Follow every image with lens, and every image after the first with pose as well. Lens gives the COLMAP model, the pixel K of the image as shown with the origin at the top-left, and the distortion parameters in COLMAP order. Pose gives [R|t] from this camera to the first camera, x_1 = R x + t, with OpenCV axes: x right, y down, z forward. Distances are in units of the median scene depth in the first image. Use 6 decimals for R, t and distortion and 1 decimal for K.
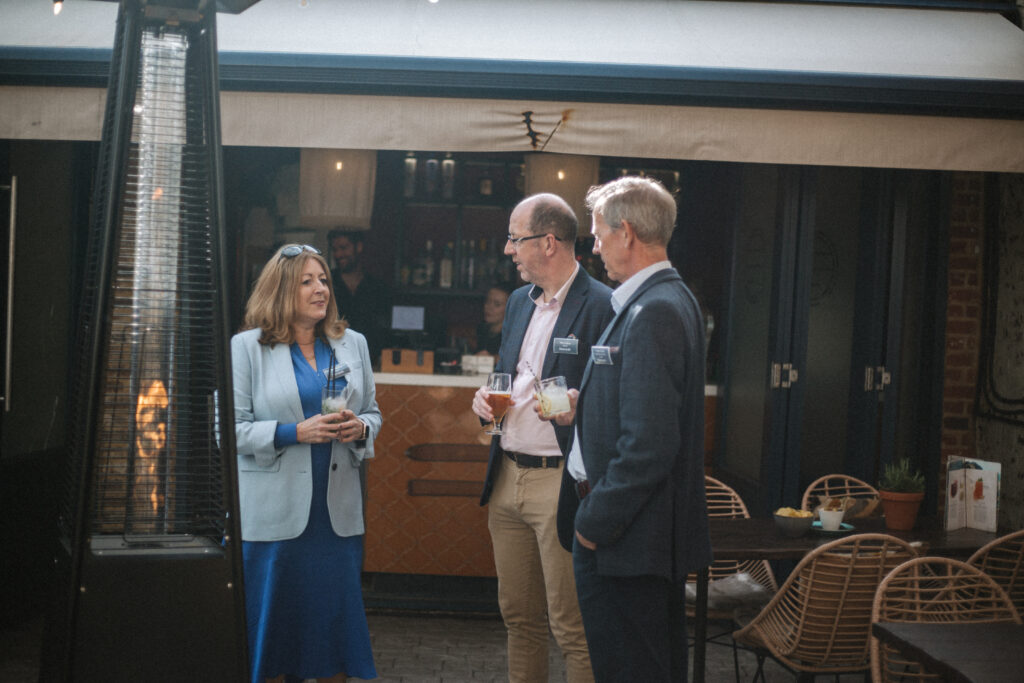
lens RADIAL K [[1476.6, 0, 512.0], [0, 1476.6, 341.5], [0, 0, 1]] dist [-0.112336, -0.062504]
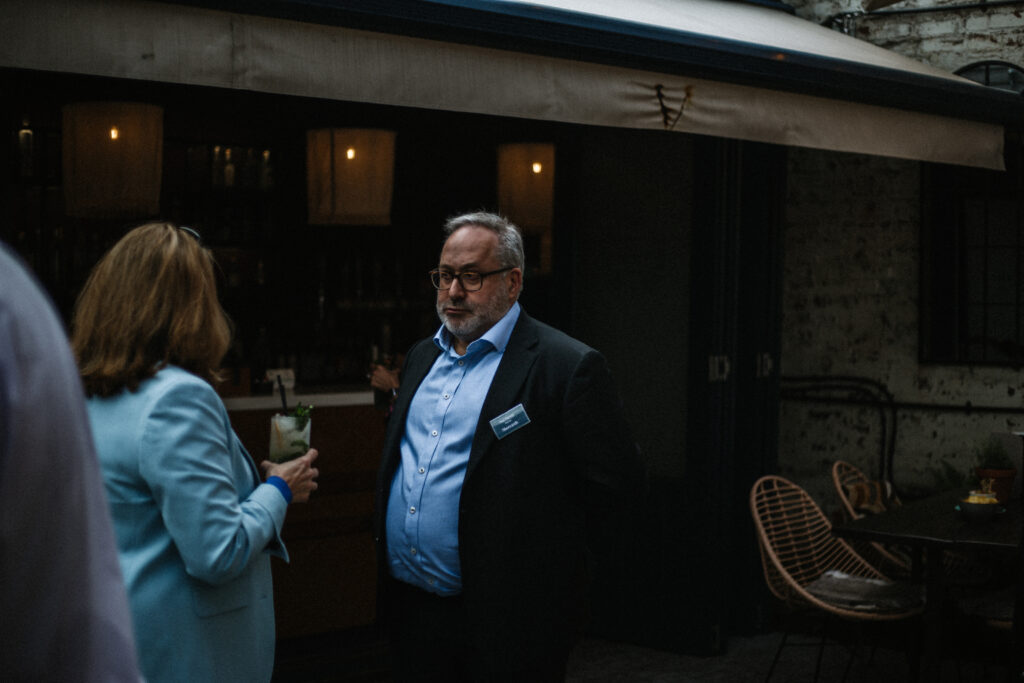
lens RADIAL K [[1477.6, 0, 512.0], [0, 1477.6, 341.5], [0, 0, 1]] dist [-0.102800, -0.052439]
pose [[0.764858, -0.053487, 0.641974, -0.625209], [0.044891, 0.998550, 0.029711, -0.033613], [-0.642632, 0.006094, 0.766150, 0.386632]]
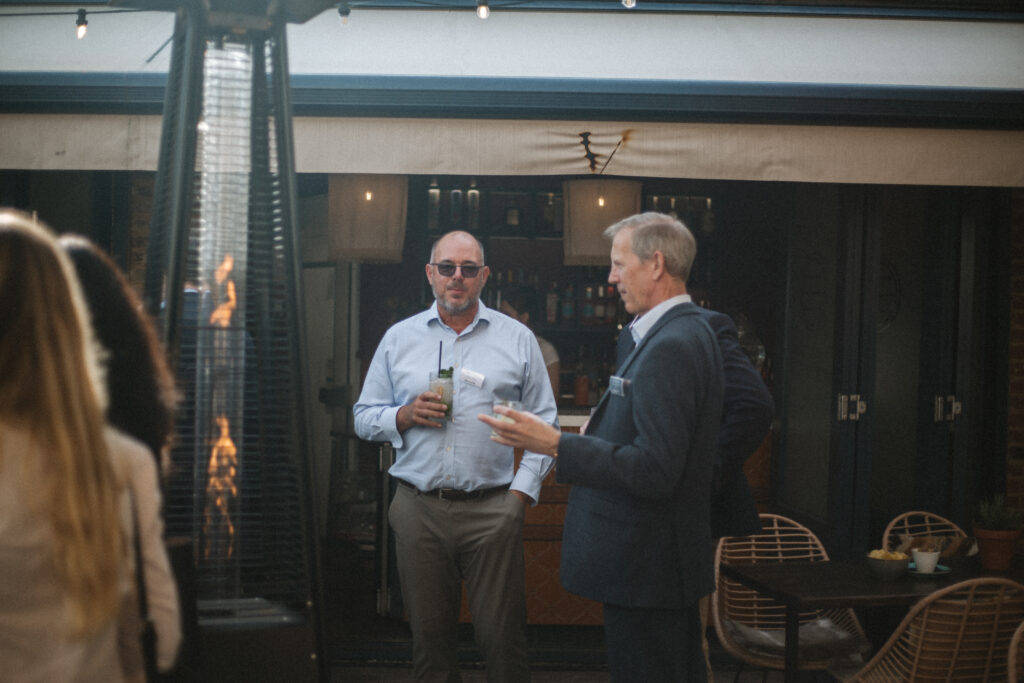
lens RADIAL K [[1477.6, 0, 512.0], [0, 1477.6, 341.5], [0, 0, 1]] dist [-0.102800, -0.052439]
pose [[0.999808, -0.018614, 0.006090, -0.044387], [0.018749, 0.999561, -0.022931, -0.001759], [-0.005660, 0.023040, 0.999719, 0.061503]]
